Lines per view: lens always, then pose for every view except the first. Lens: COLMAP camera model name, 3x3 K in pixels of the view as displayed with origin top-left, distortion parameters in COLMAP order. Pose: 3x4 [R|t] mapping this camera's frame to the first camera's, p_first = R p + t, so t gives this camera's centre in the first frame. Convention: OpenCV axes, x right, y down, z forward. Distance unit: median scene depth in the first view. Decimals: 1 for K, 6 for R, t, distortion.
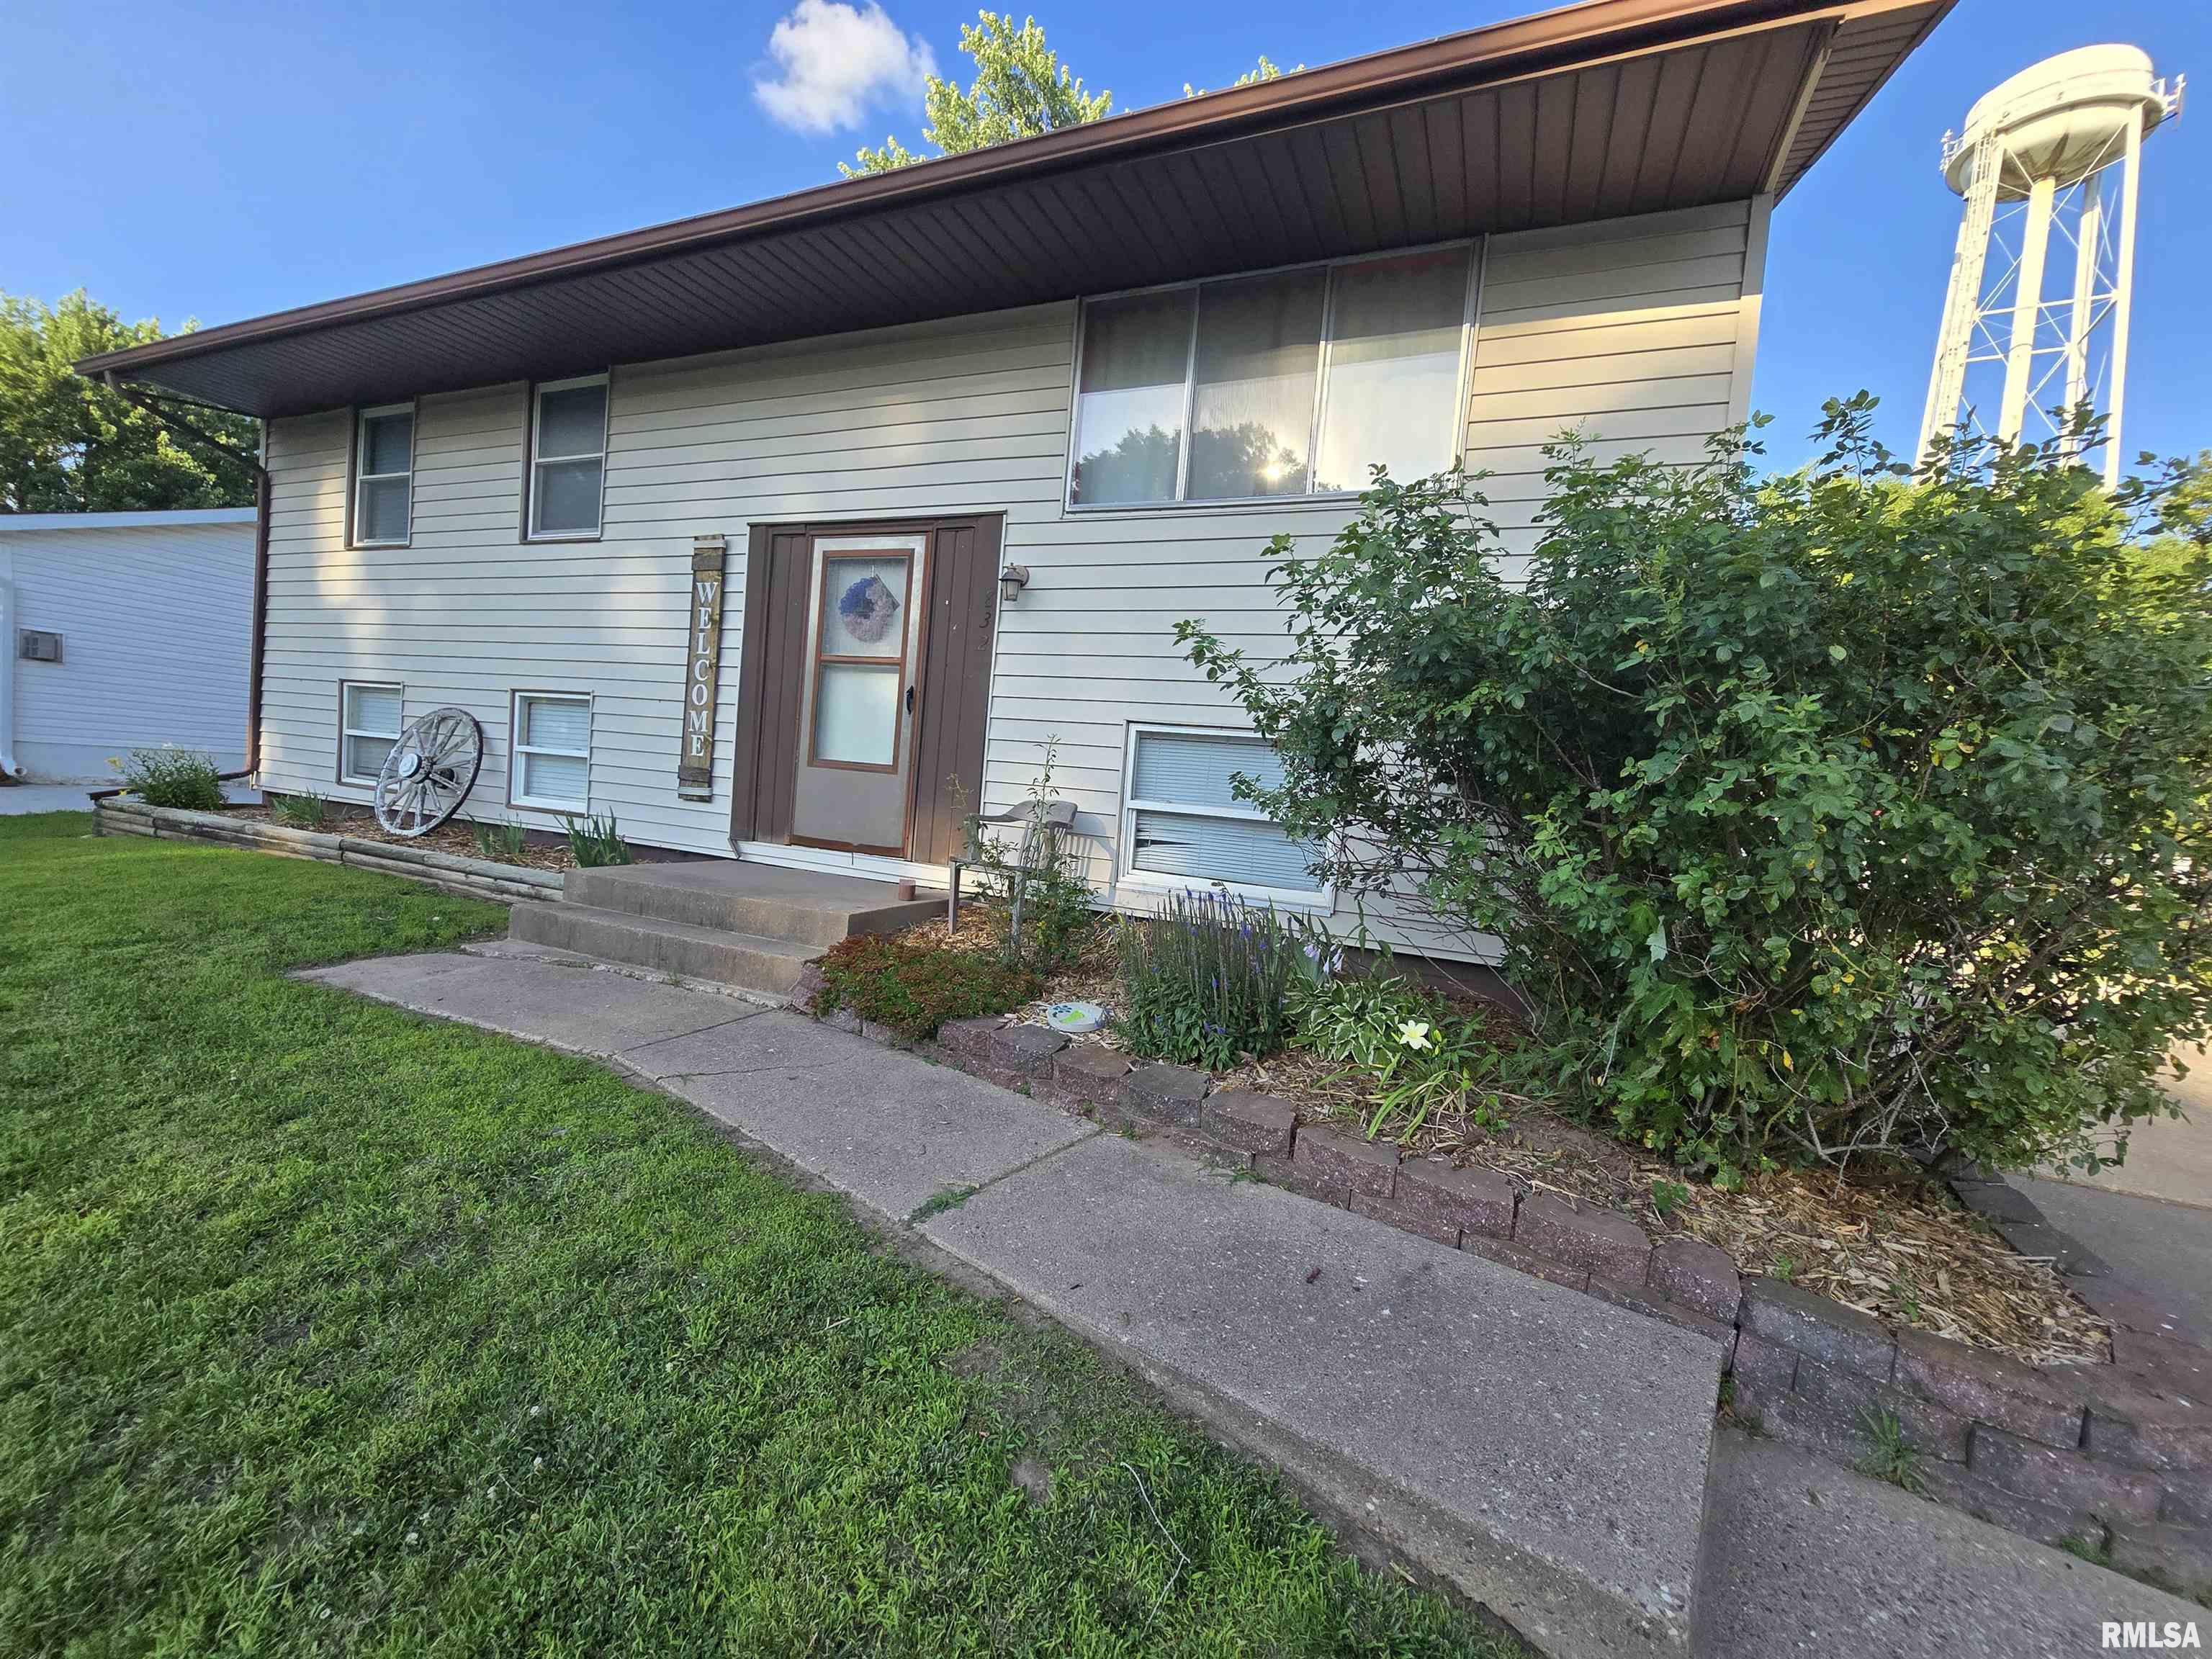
lens RADIAL K [[920.5, 0, 1100.1], [0, 920.5, 818.3], [0, 0, 1]] dist [-0.004830, 0.001836]
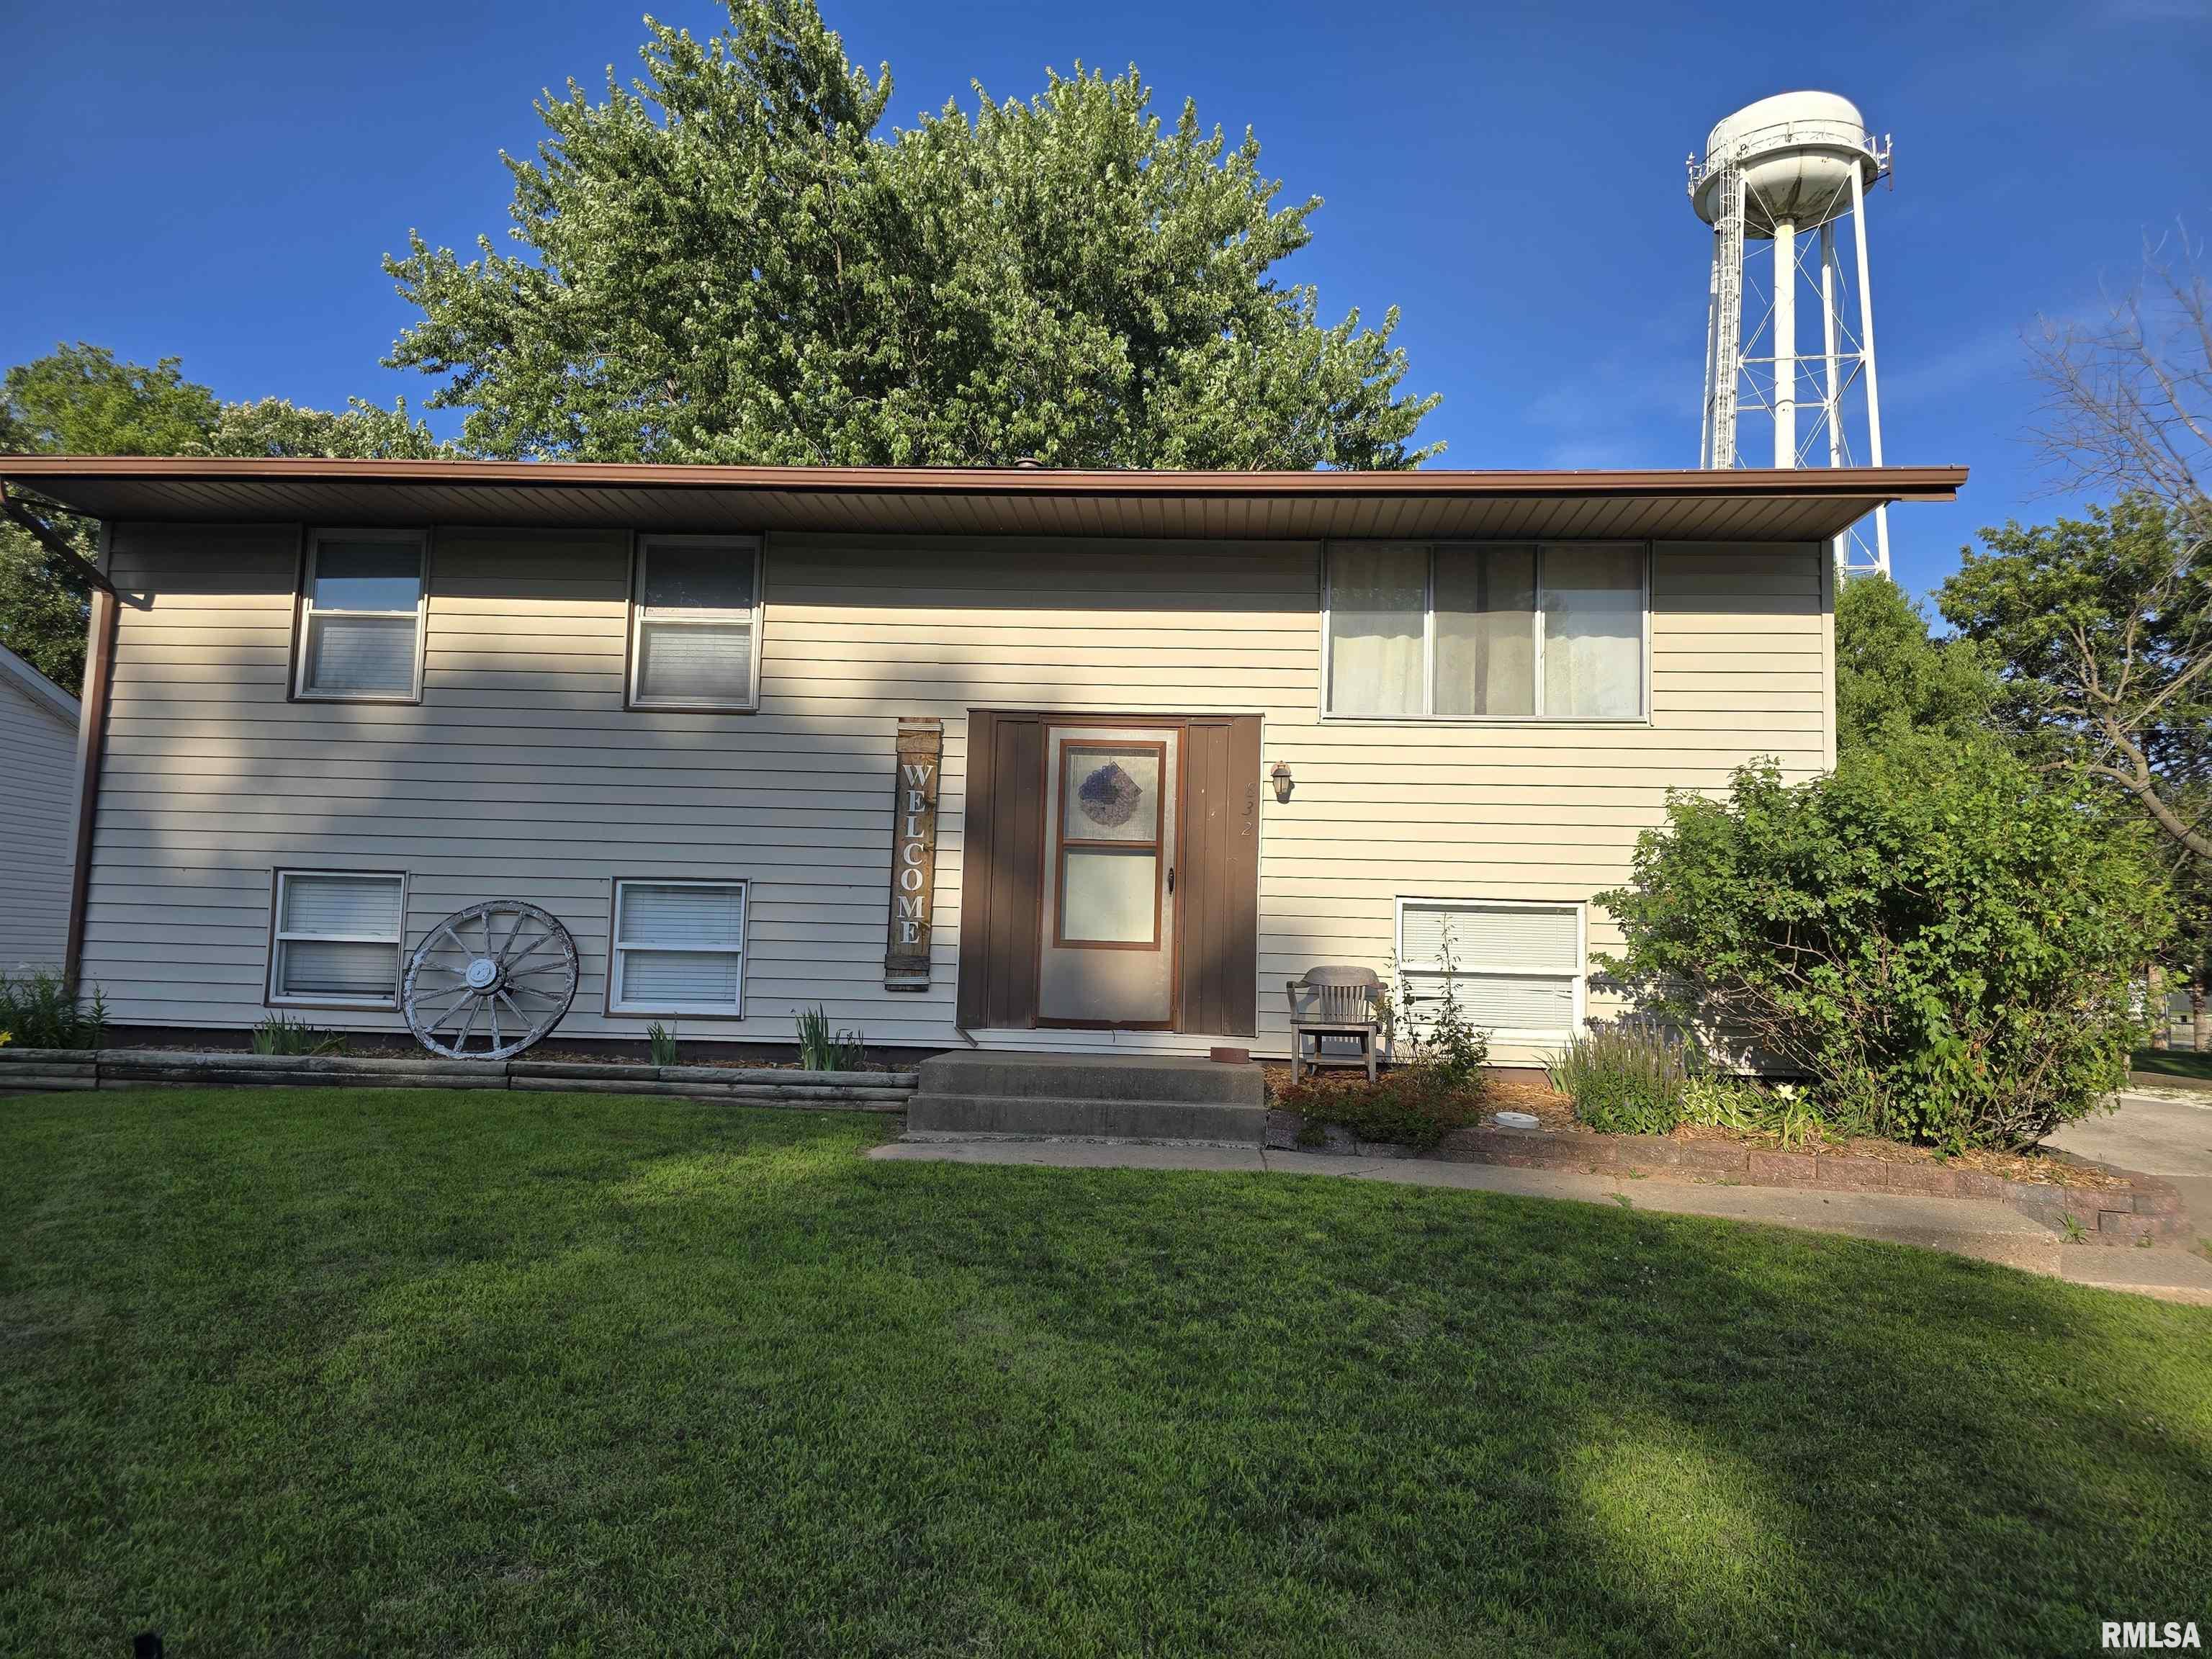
lens RADIAL K [[1472.4, 0, 1115.3], [0, 1472.4, 827.5], [0, 0, 1]] dist [0.039816, -0.036949]
pose [[0.938462, -0.026532, 0.344363, -0.755638], [0.063867, 0.993181, -0.097529, -0.024352], [-0.339427, 0.113521, 0.933757, -0.514443]]
